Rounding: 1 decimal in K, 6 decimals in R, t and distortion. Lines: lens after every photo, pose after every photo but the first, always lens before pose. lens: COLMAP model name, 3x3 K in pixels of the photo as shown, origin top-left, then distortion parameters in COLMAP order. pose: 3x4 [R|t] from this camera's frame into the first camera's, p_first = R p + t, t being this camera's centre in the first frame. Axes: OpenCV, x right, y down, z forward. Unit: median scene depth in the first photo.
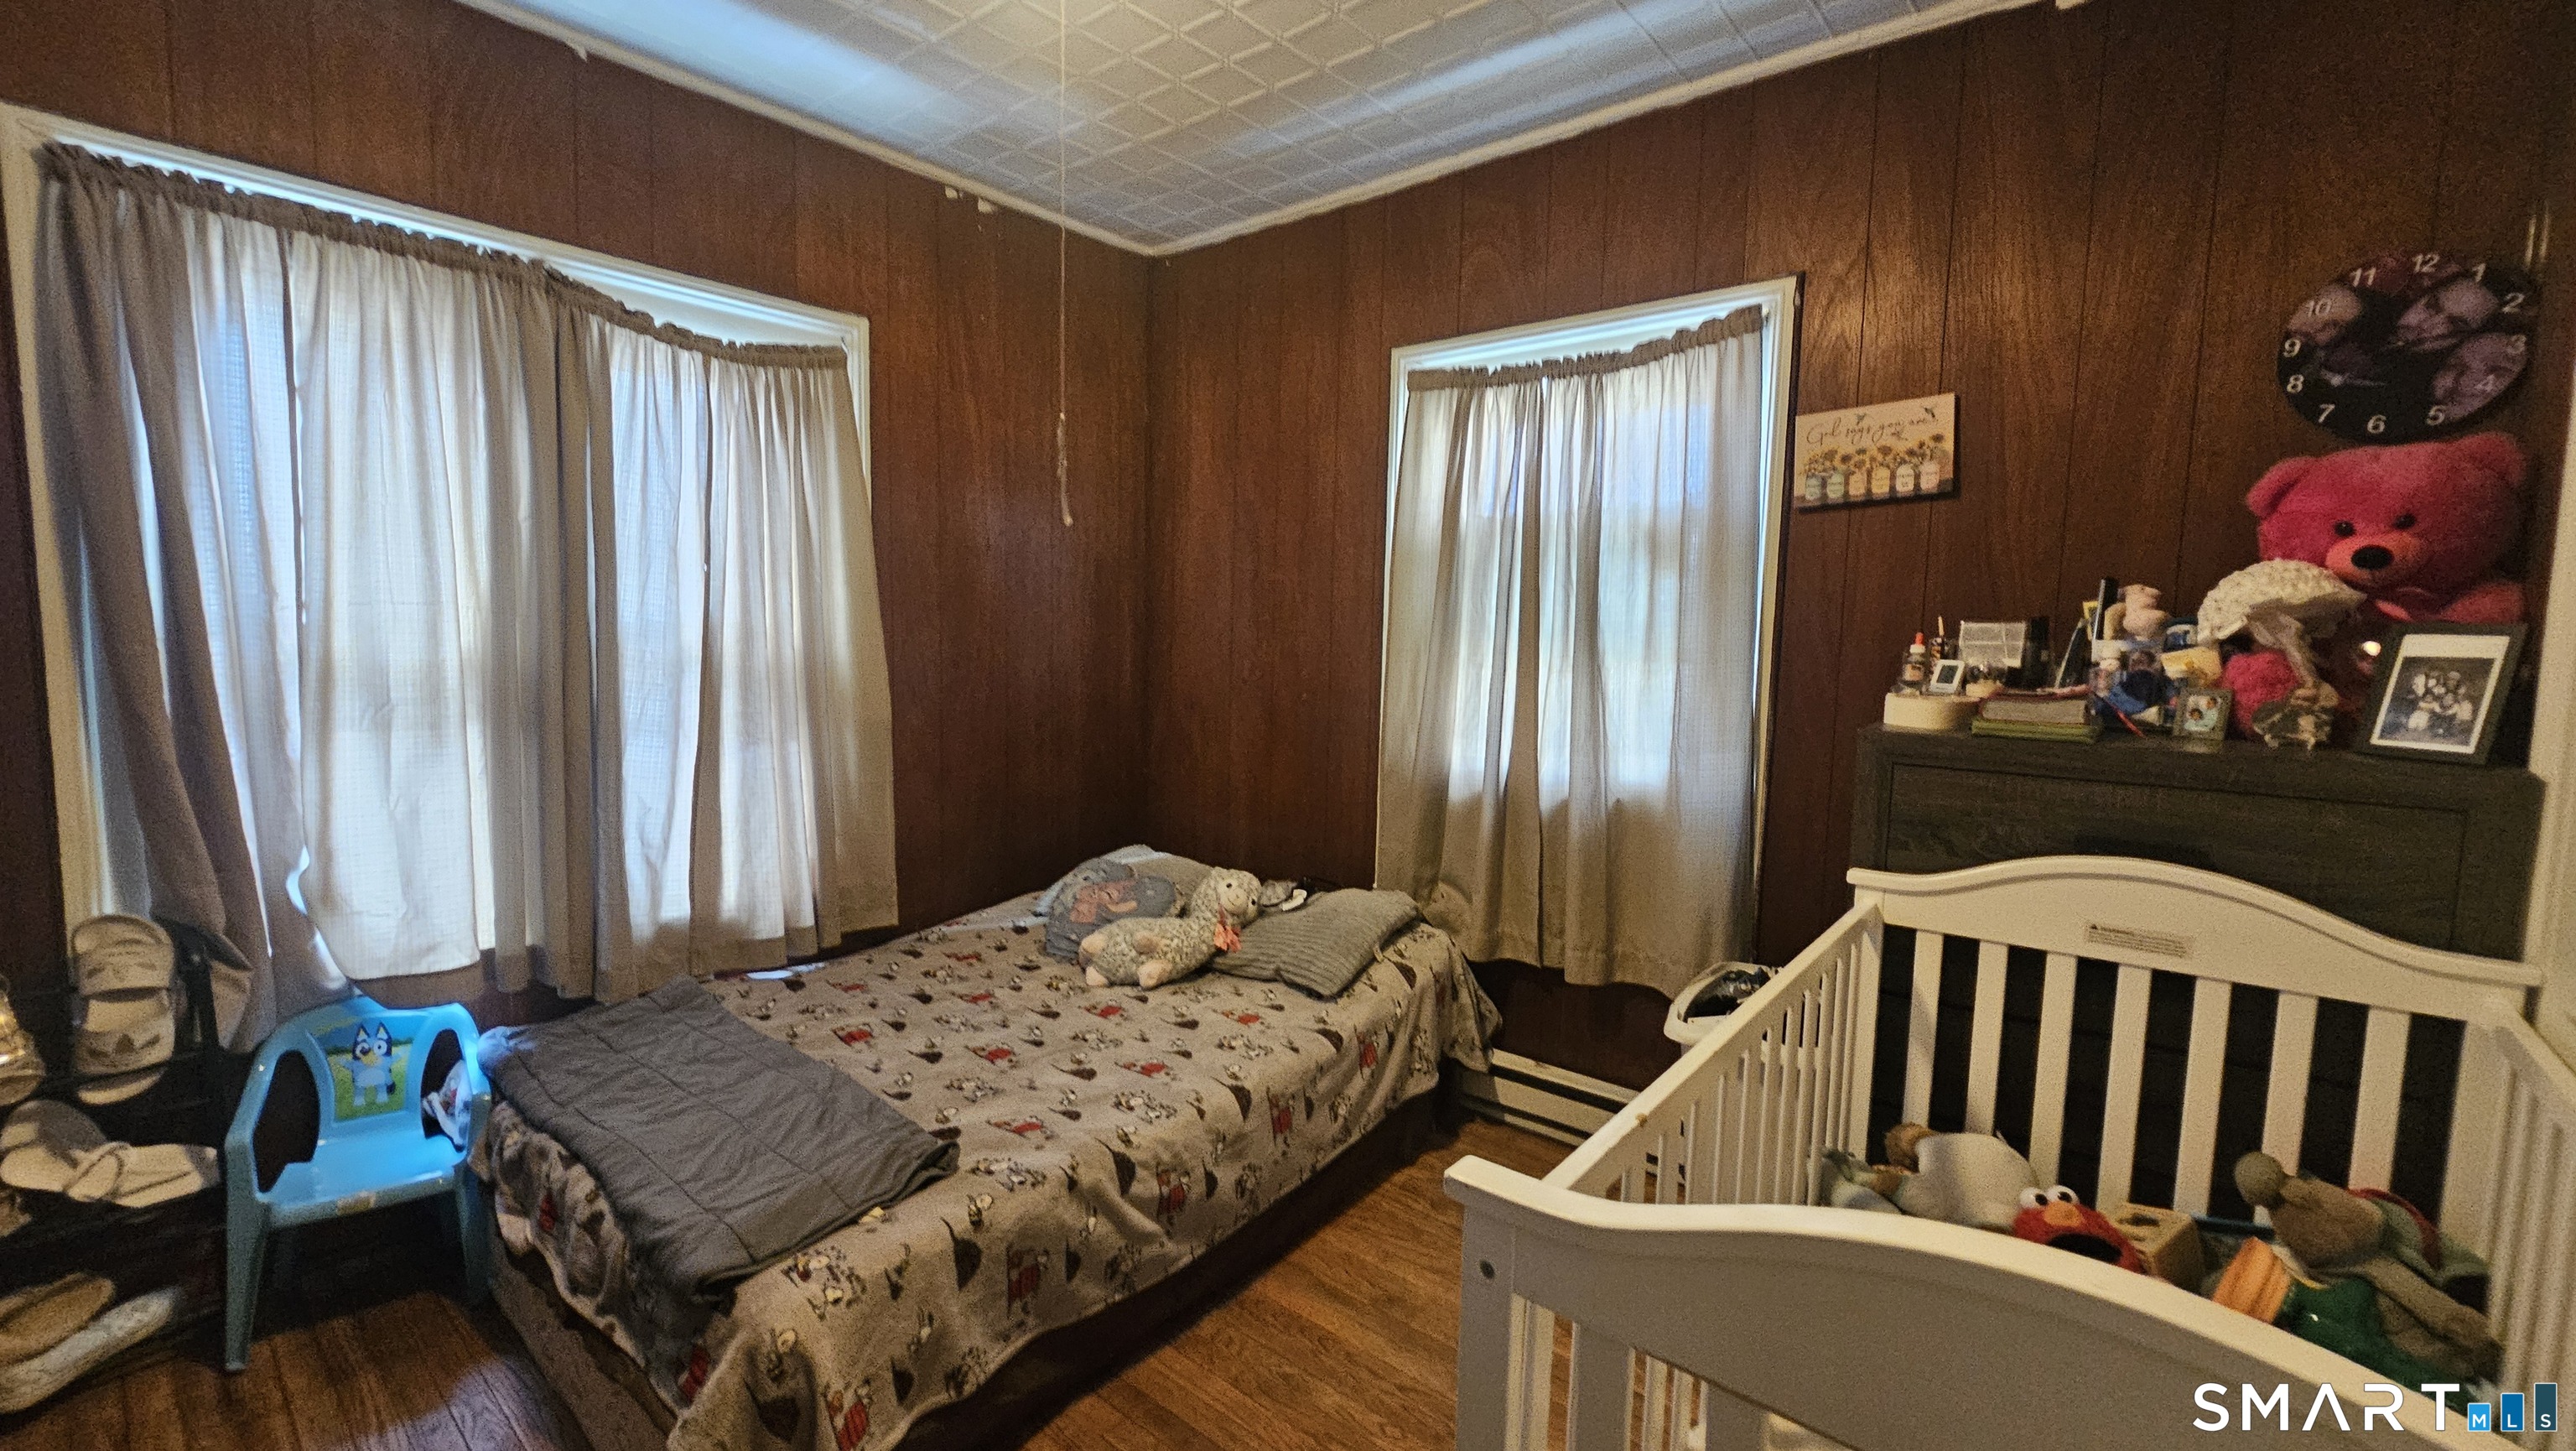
lens RADIAL K [[1060.0, 0, 1285.0], [0, 1060.0, 729.1], [0, 0, 1]] dist [-0.003979, 0.000044]
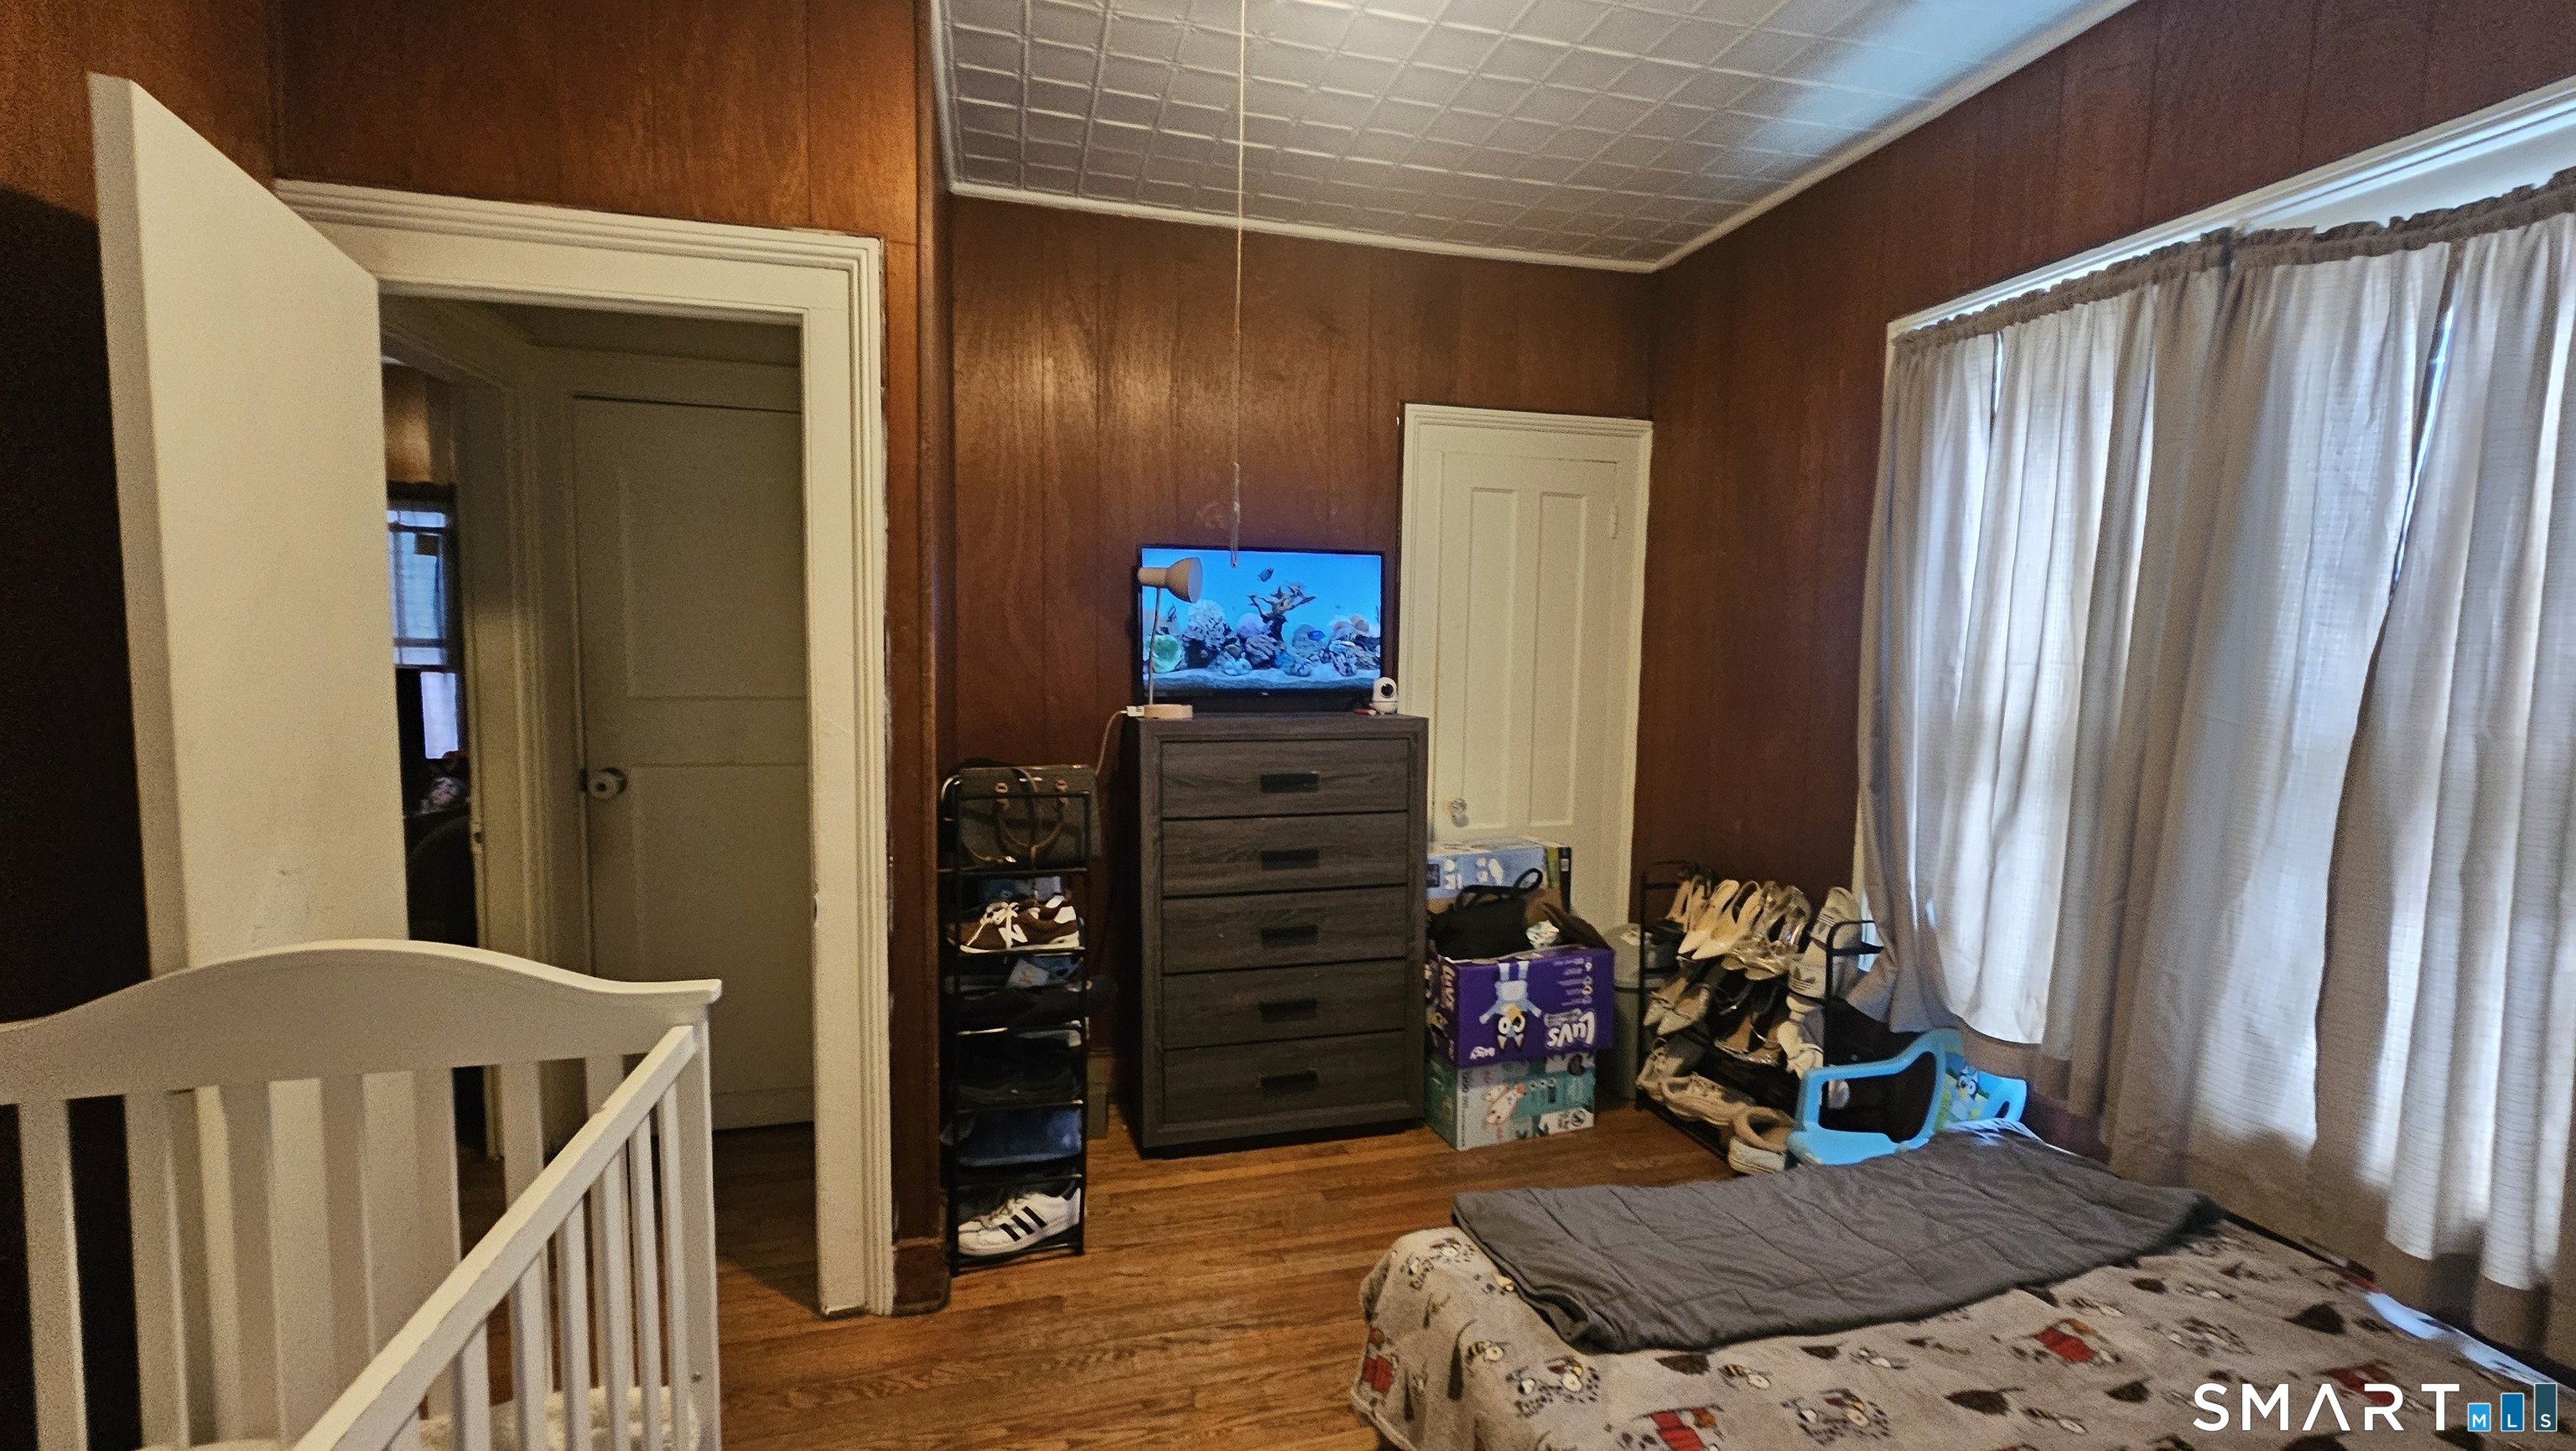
lens RADIAL K [[1060.0, 0, 1289.4], [0, 1060.0, 744.1], [0, 0, 1]] dist [-0.003979, 0.000044]
pose [[-0.578989, 0.047480, -0.813951, 0.376168], [-0.095365, 0.987507, 0.125441, -0.102070], [0.809739, 0.150251, -0.567228, 0.995606]]
